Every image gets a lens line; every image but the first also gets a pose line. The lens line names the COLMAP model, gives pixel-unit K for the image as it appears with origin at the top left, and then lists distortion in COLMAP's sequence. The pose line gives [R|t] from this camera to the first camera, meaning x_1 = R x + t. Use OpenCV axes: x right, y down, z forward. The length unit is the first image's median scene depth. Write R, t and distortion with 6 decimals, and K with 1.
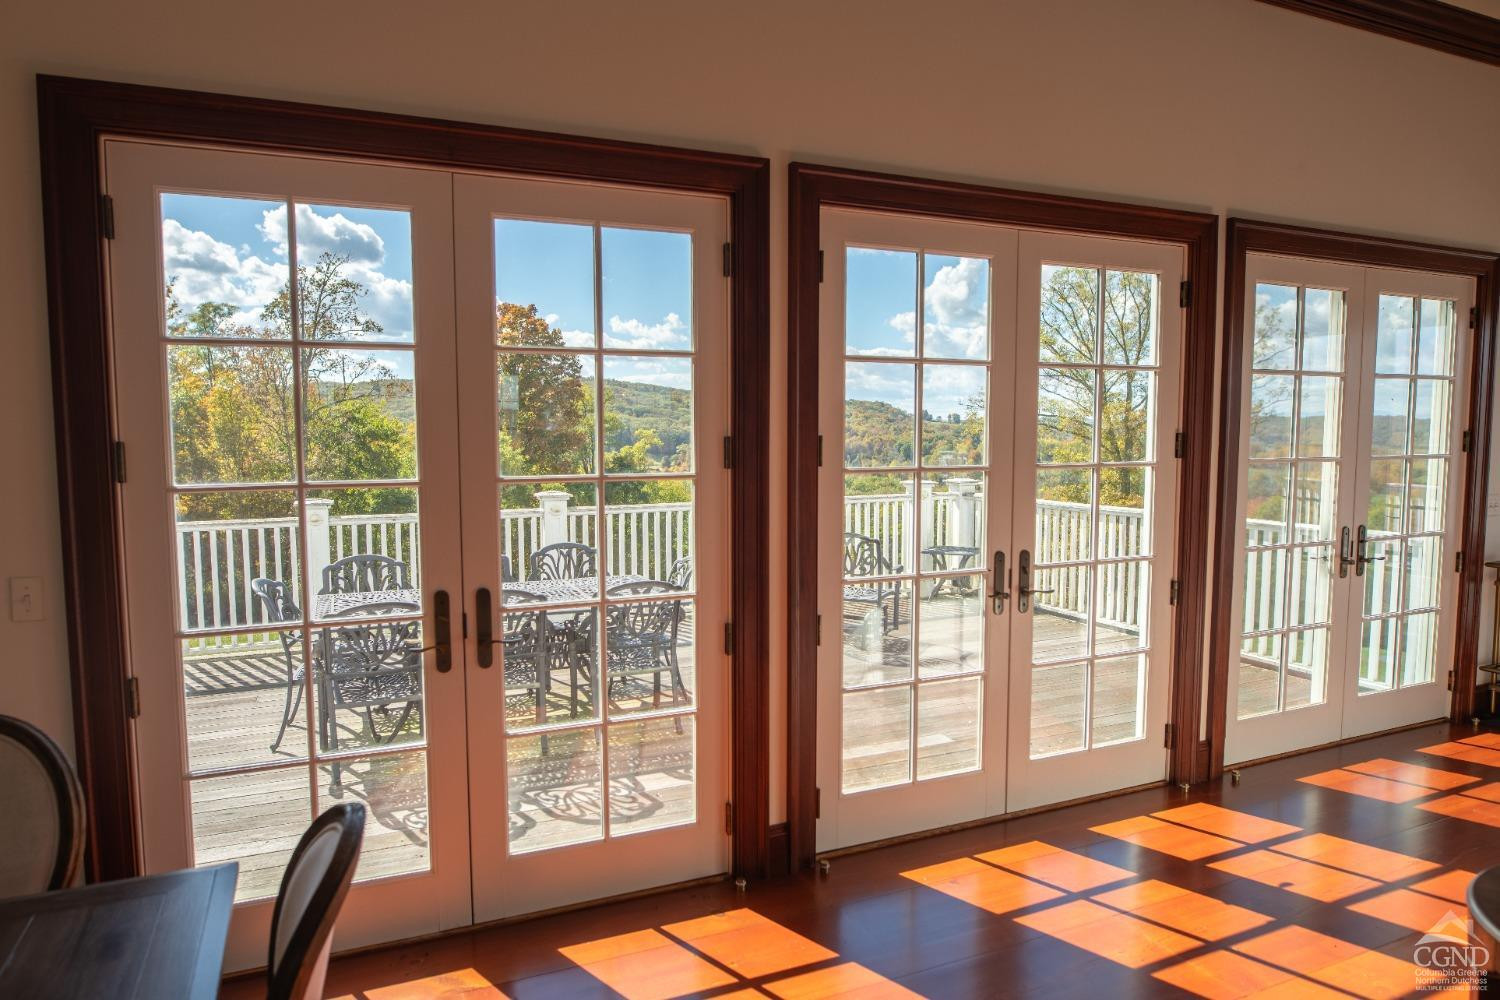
lens RADIAL K [[889.7, 0, 755.6], [0, 889.7, 506.2], [0, 0, 1]] dist [-0.012309, -0.002583]
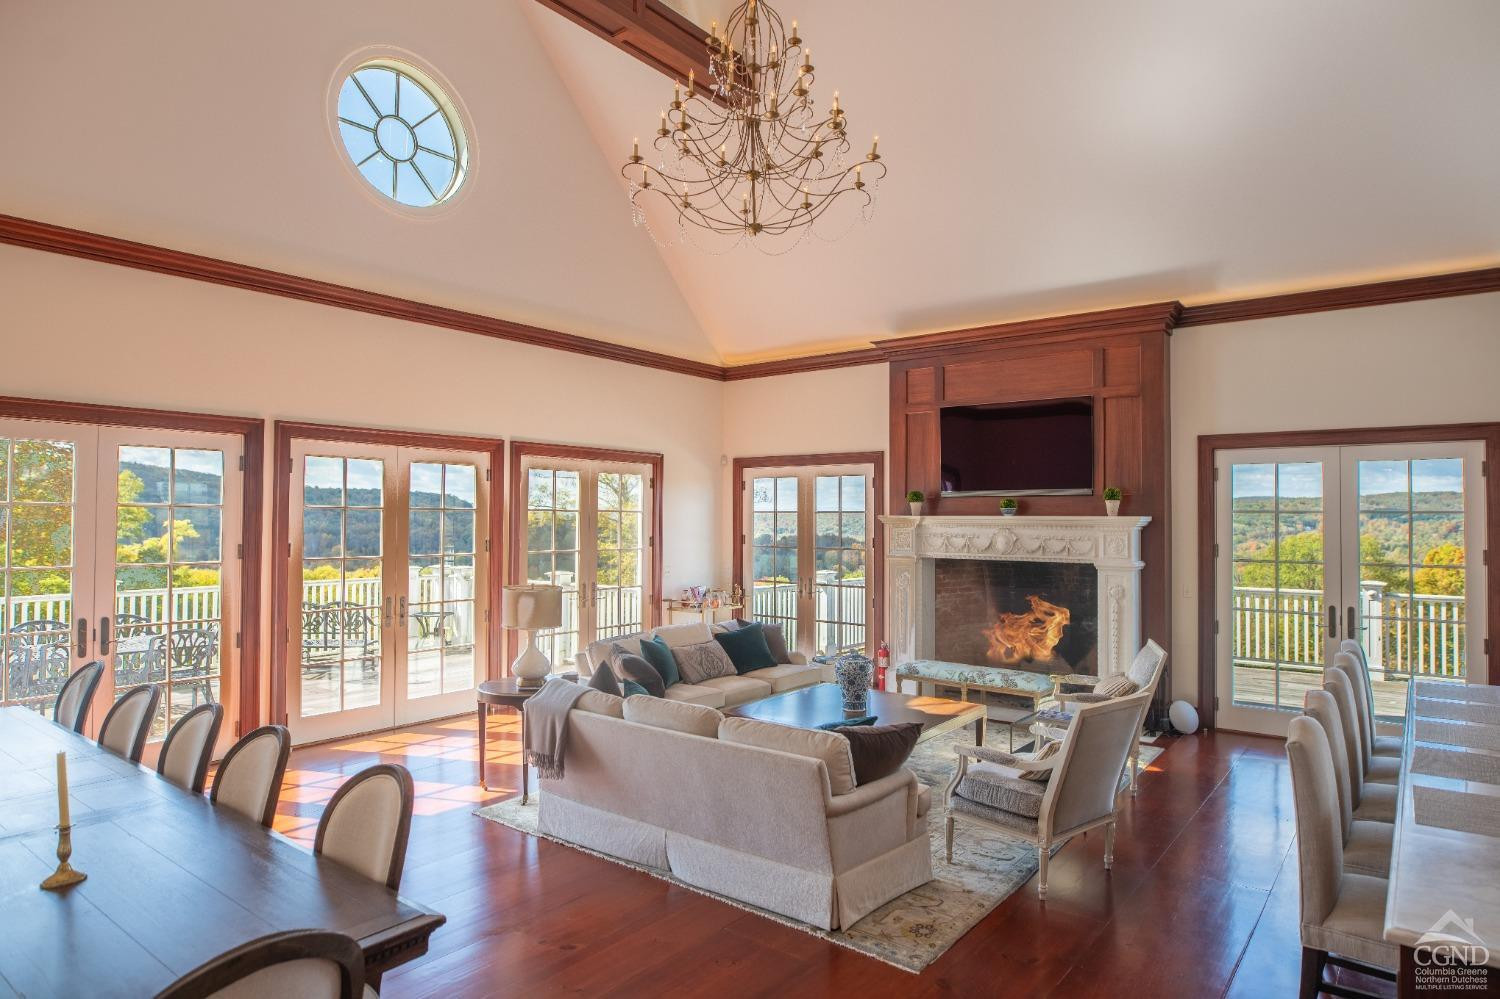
lens RADIAL K [[889.7, 0, 755.6], [0, 889.7, 505.7], [0, 0, 1]] dist [-0.012309, -0.002583]
pose [[0.896225, 0.013239, 0.443403, 0.110133], [0.031300, 0.995176, -0.092978, 0.055221], [-0.442495, 0.097208, 0.891487, -1.202524]]
